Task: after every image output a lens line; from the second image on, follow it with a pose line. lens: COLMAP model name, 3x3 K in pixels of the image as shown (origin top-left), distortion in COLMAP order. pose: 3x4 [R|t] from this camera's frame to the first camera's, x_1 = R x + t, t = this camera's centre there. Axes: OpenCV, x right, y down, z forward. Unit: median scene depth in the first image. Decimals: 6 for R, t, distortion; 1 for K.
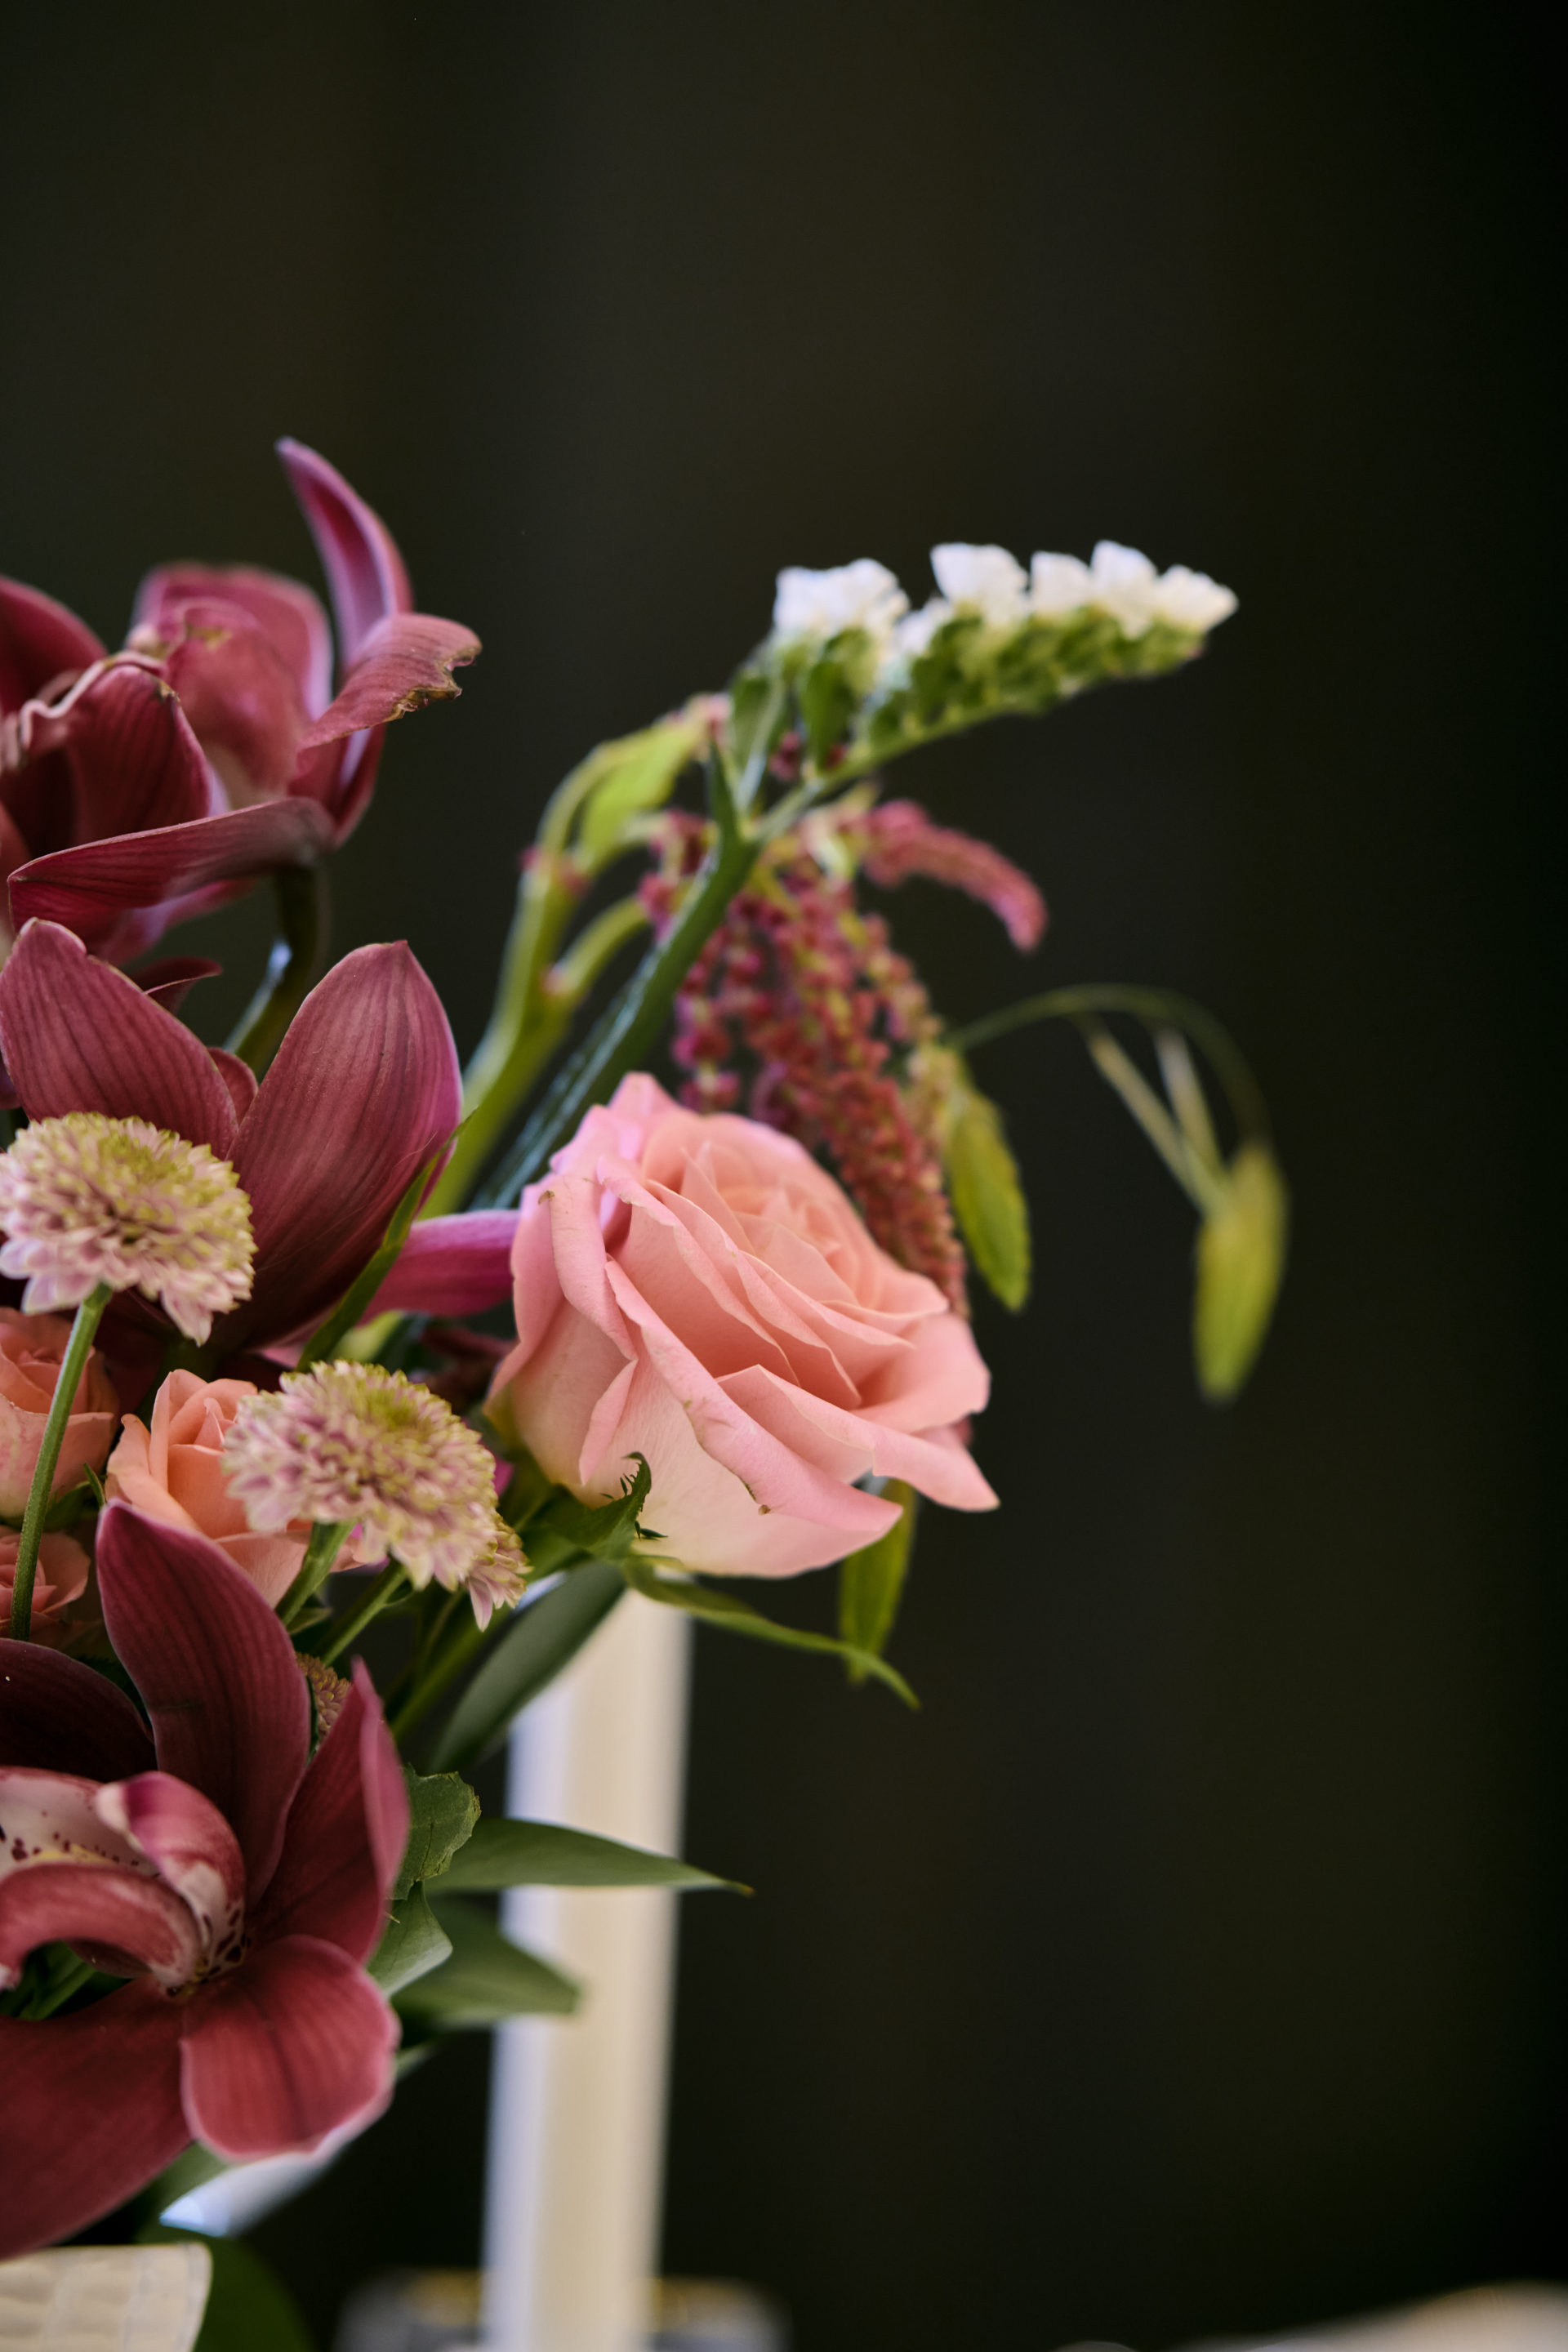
lens RADIAL K [[7671.1, 0, 783.1], [0, 7671.1, 1191.8], [0, 0, 1]] dist [0.592230, 0.000000]
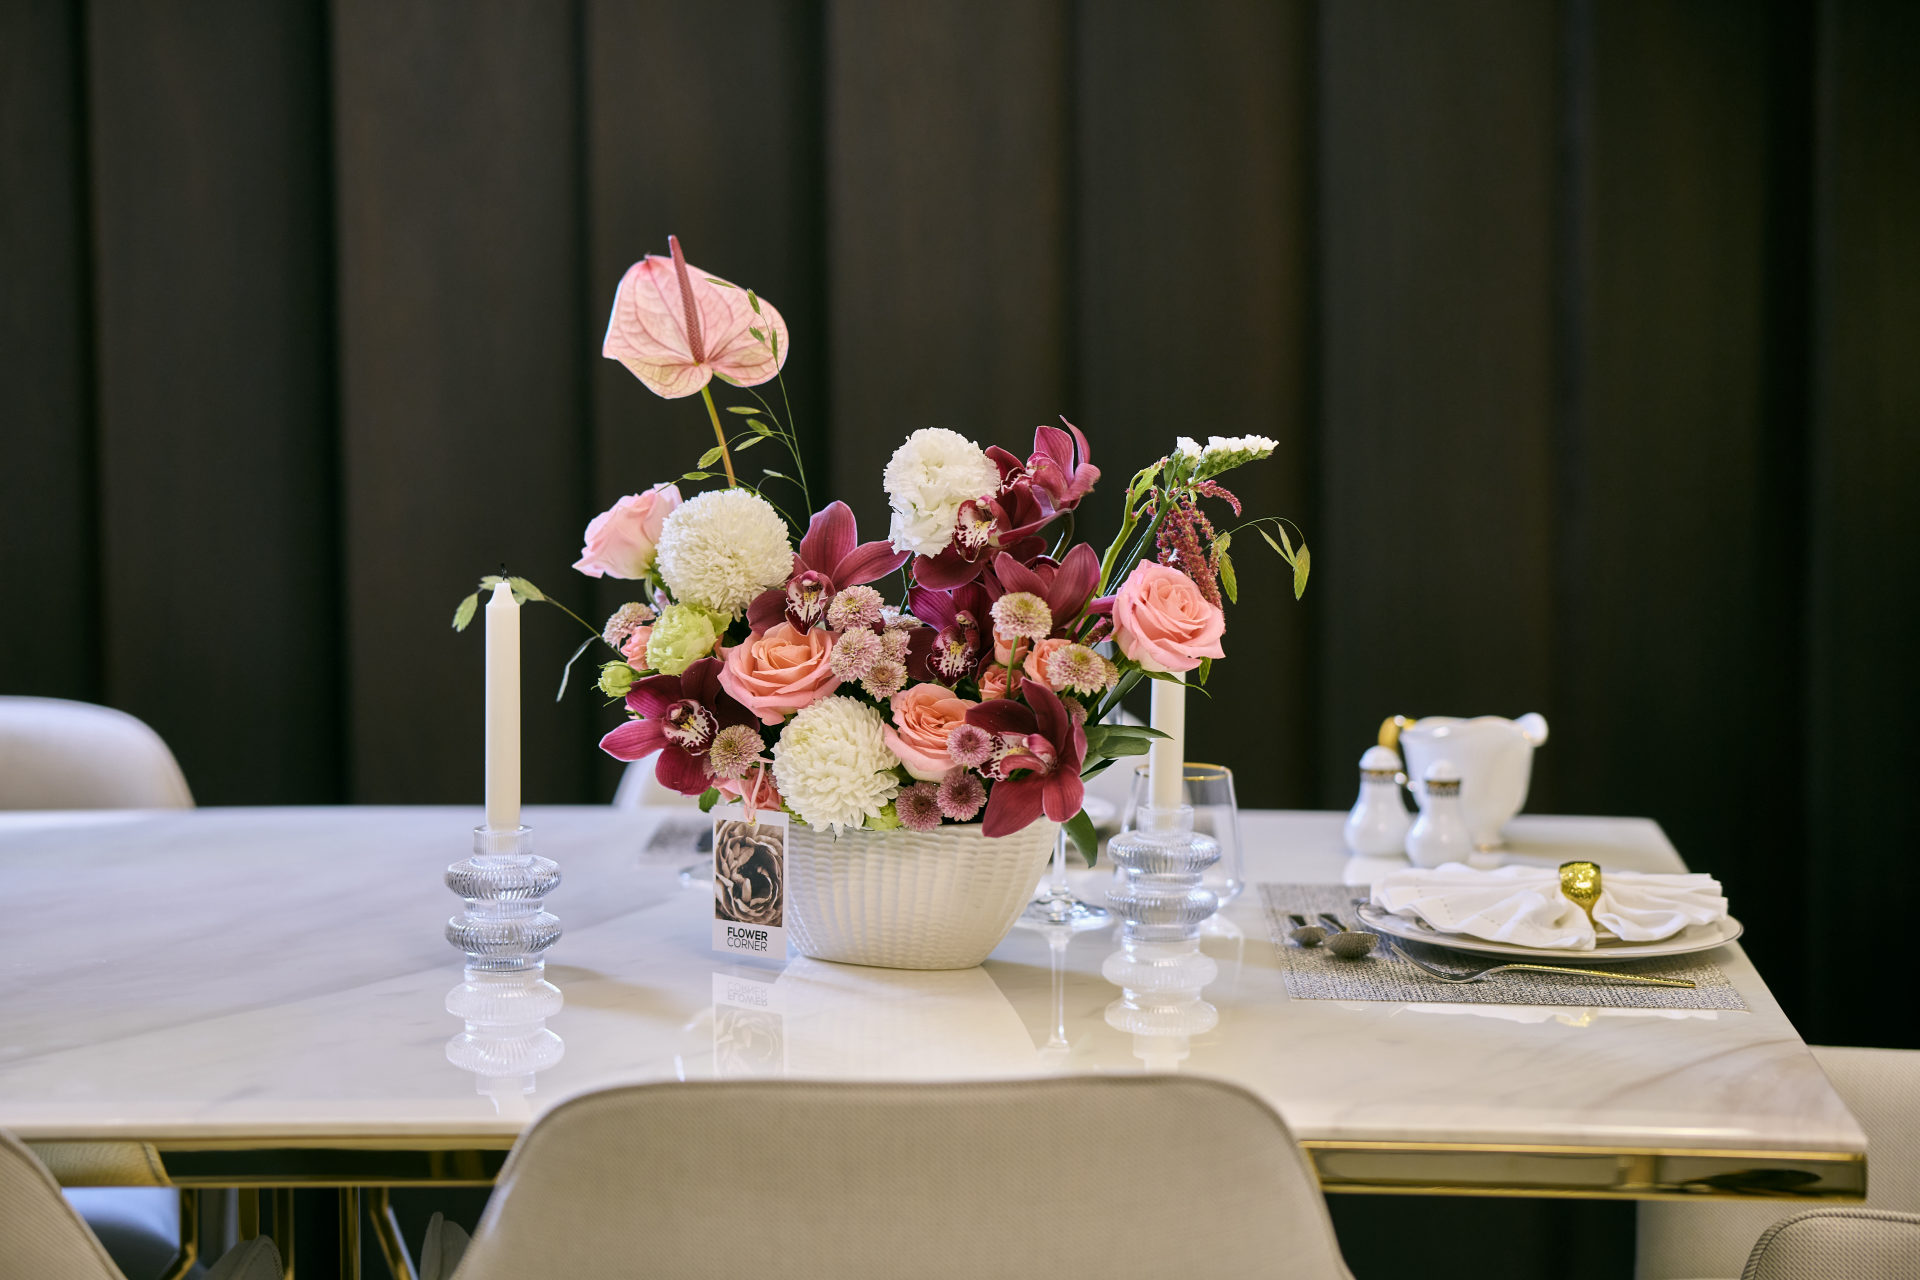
lens RADIAL K [[6262.1, 0, 946.1], [0, 6262.1, 623.2], [0, 0, 1]] dist [0.592230, 0.000000]
pose [[0.983052, -0.008826, -0.183116, 0.551891], [0.053820, 0.968722, 0.242243, -0.895720], [0.175250, -0.247992, 0.952779, -2.570708]]
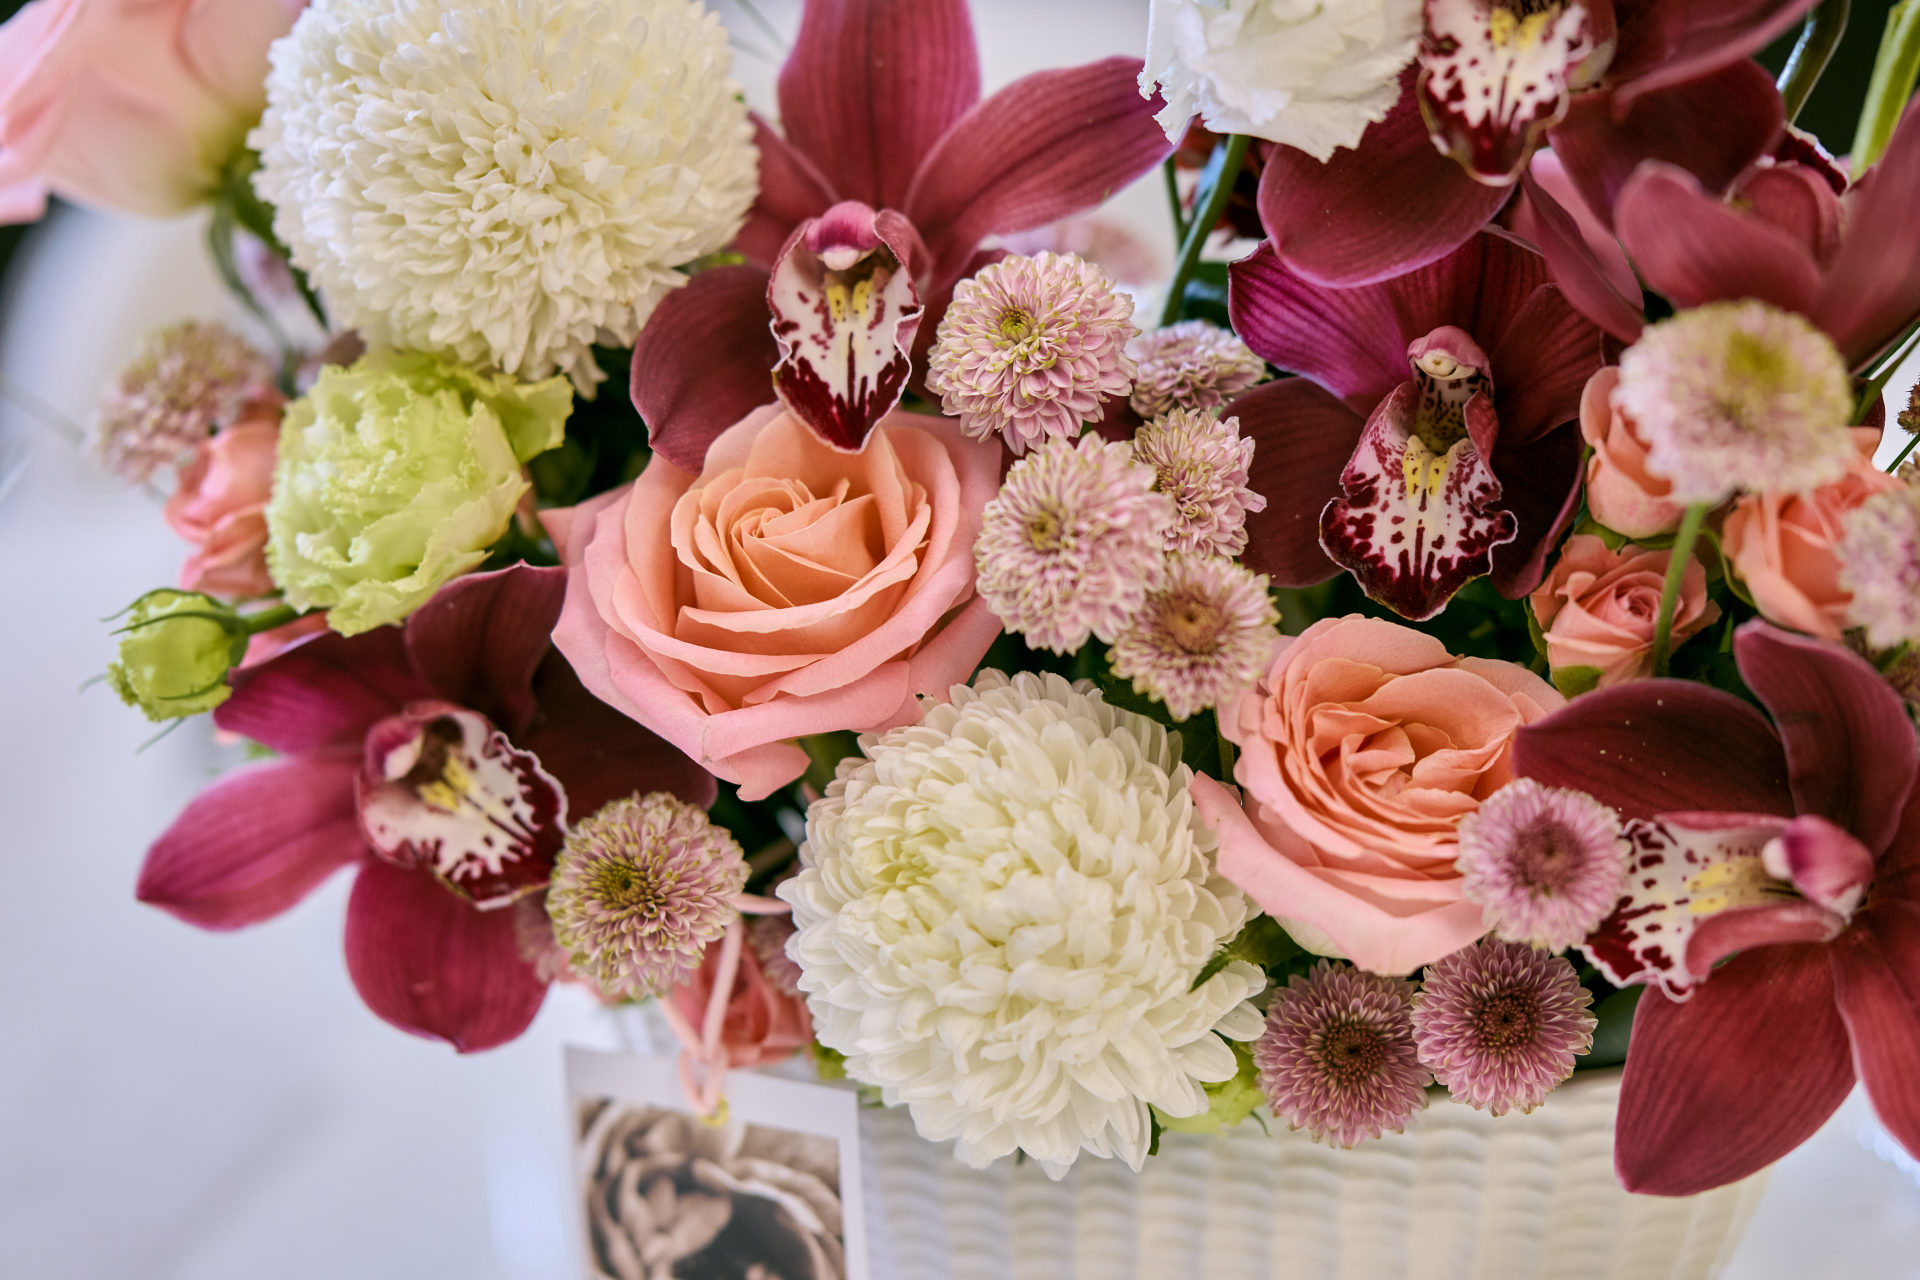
lens RADIAL K [[7519.8, 0, 962.7], [0, 7519.8, 643.5], [0, 0, 1]] dist [0.680998, 0.000000]
pose [[0.993523, -0.072216, -0.087732, -0.103728], [0.104156, 0.887416, 0.449049, -0.504305], [0.045426, -0.455278, 0.889190, -0.089259]]
